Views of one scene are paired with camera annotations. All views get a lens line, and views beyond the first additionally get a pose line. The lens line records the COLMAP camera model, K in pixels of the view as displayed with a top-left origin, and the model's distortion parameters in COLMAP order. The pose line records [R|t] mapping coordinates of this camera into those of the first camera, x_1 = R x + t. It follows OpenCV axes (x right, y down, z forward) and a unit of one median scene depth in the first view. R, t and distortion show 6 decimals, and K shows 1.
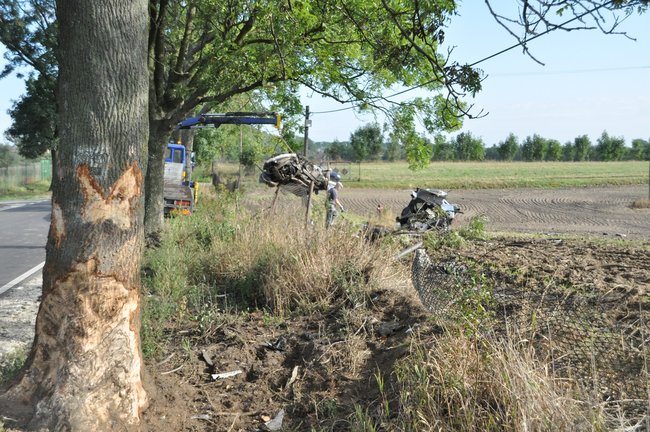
lens RADIAL K [[852.8, 0, 319.1], [0, 852.8, 221.4], [0, 0, 1]] dist [0.120738, 0.000000]
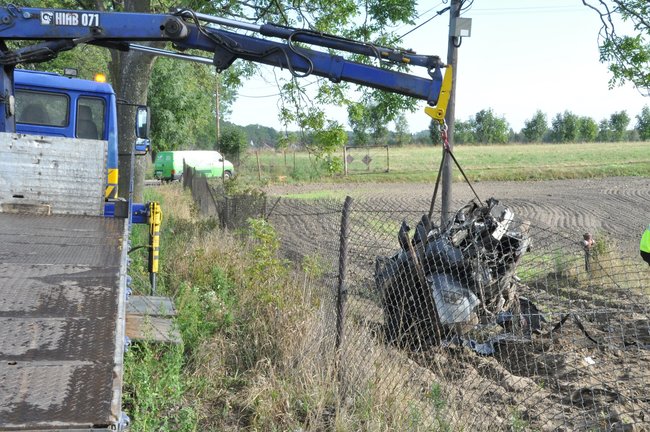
lens RADIAL K [[852.8, 0, 326.8], [0, 852.8, 213.3], [0, 0, 1]] dist [0.120738, 0.000000]
pose [[0.998550, -0.023431, 0.048455, -0.081079], [0.023252, 0.999721, 0.004252, -0.034948], [-0.048541, -0.003119, 0.998816, 0.576305]]
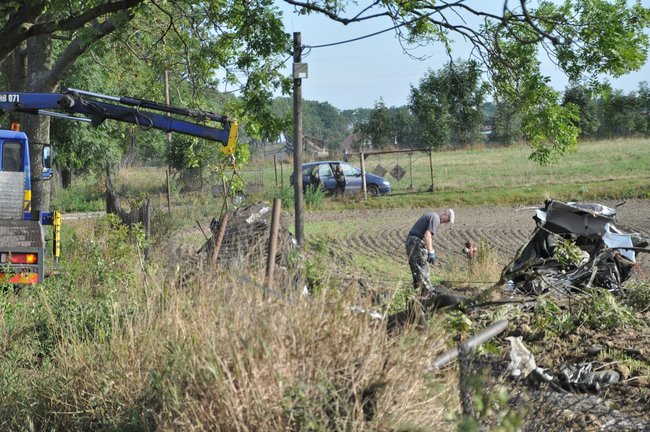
lens RADIAL K [[1881.7, 0, 327.0], [0, 1881.7, 218.9], [0, 0, 1]] dist [0.620412, 0.000000]
pose [[0.998683, -0.049074, -0.014959, 0.011391], [0.048517, 0.998191, -0.035517, 0.000270], [0.016675, 0.034744, 0.999257, -0.002184]]
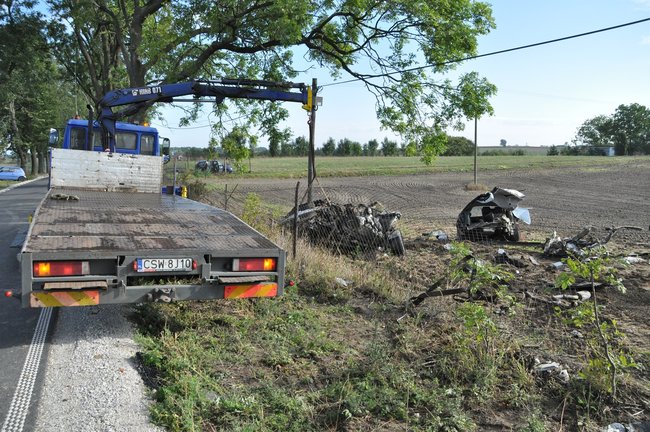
lens RADIAL K [[517.5, 0, 323.8], [0, 517.5, 212.6], [0, 0, 1]] dist [-0.165530, -0.002183]
pose [[0.959628, -0.038289, 0.278654, -0.122808], [0.028267, 0.998804, 0.039899, -0.032591], [-0.279848, -0.030411, 0.959563, 0.513751]]
